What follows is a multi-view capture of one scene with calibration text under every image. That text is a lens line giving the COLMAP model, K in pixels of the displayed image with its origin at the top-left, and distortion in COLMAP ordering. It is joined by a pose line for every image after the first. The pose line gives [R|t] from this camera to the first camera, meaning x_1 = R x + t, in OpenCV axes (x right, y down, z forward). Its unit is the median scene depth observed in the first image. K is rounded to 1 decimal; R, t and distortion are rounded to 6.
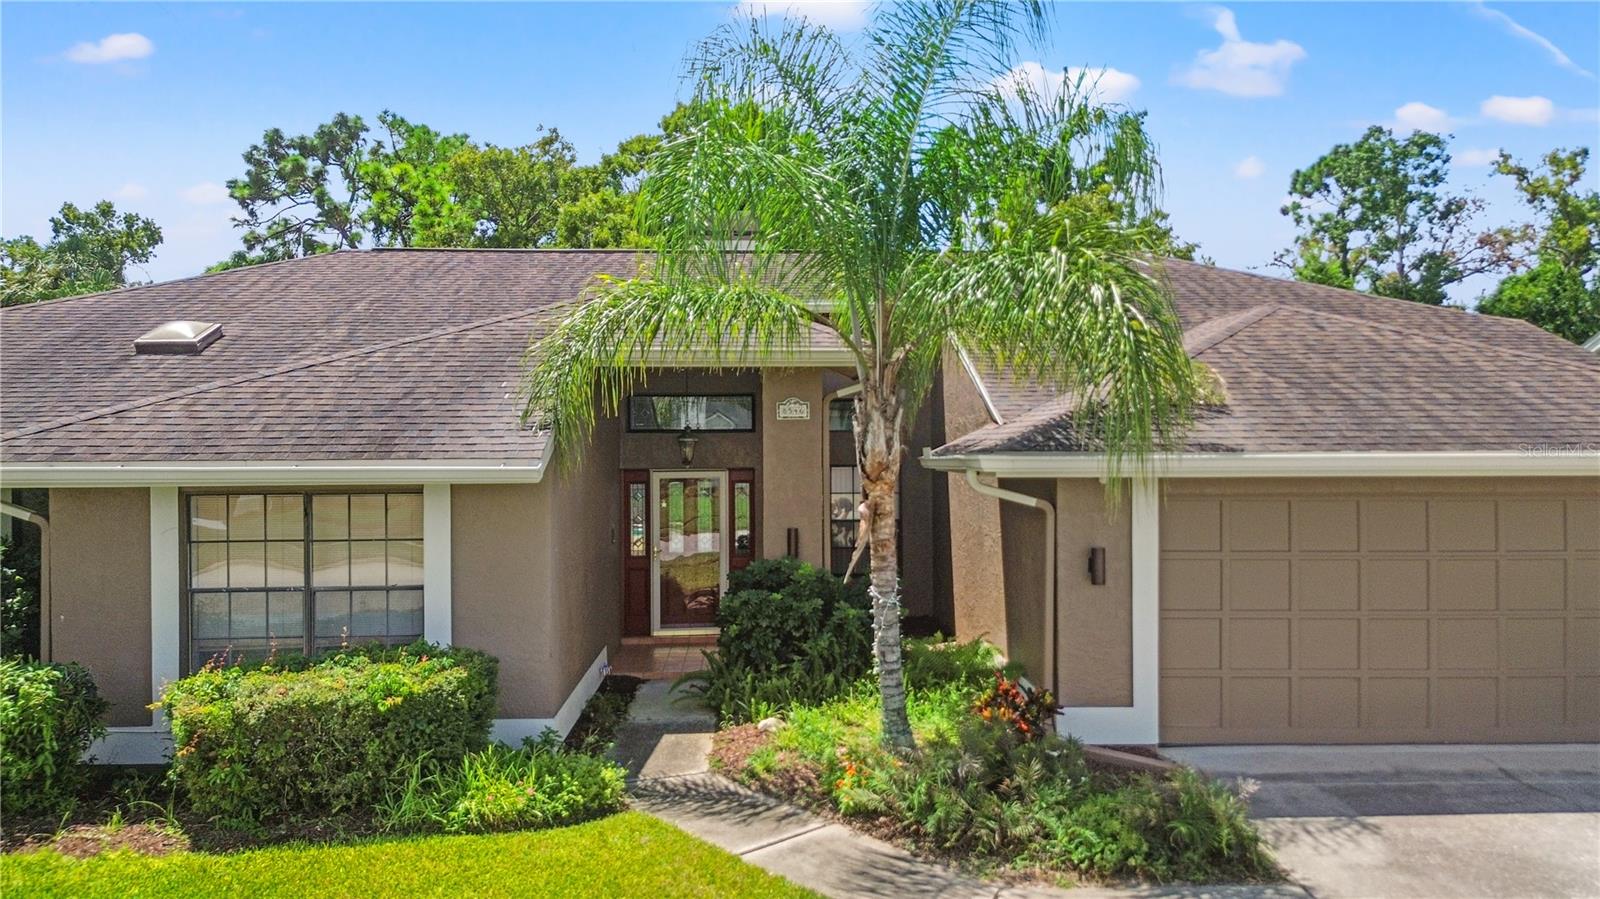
lens RADIAL K [[1100.5, 0, 800.0], [0, 1100.5, 449.5], [0, 0, 1]] dist [0.006978, -0.002282]
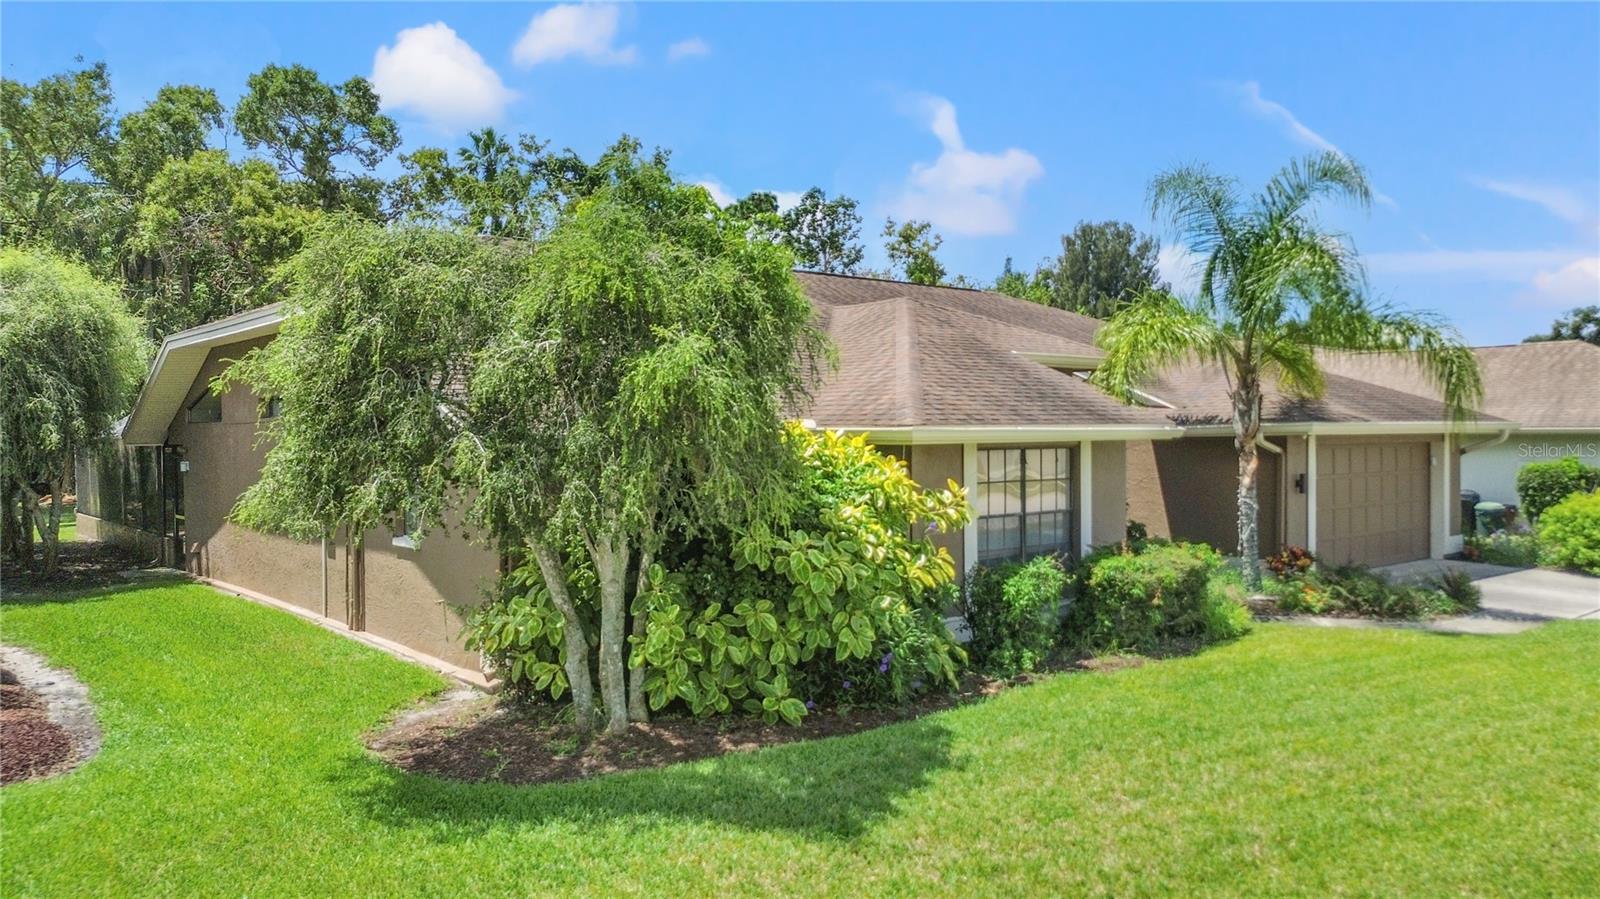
lens RADIAL K [[1100.5, 0, 800.0], [0, 1100.5, 449.5], [0, 0, 1]] dist [0.006978, -0.002282]
pose [[0.806207, -0.012095, 0.591510, -1.499805], [0.007475, 0.999919, 0.010258, 0.024040], [-0.591587, -0.003849, 0.806232, 0.008505]]
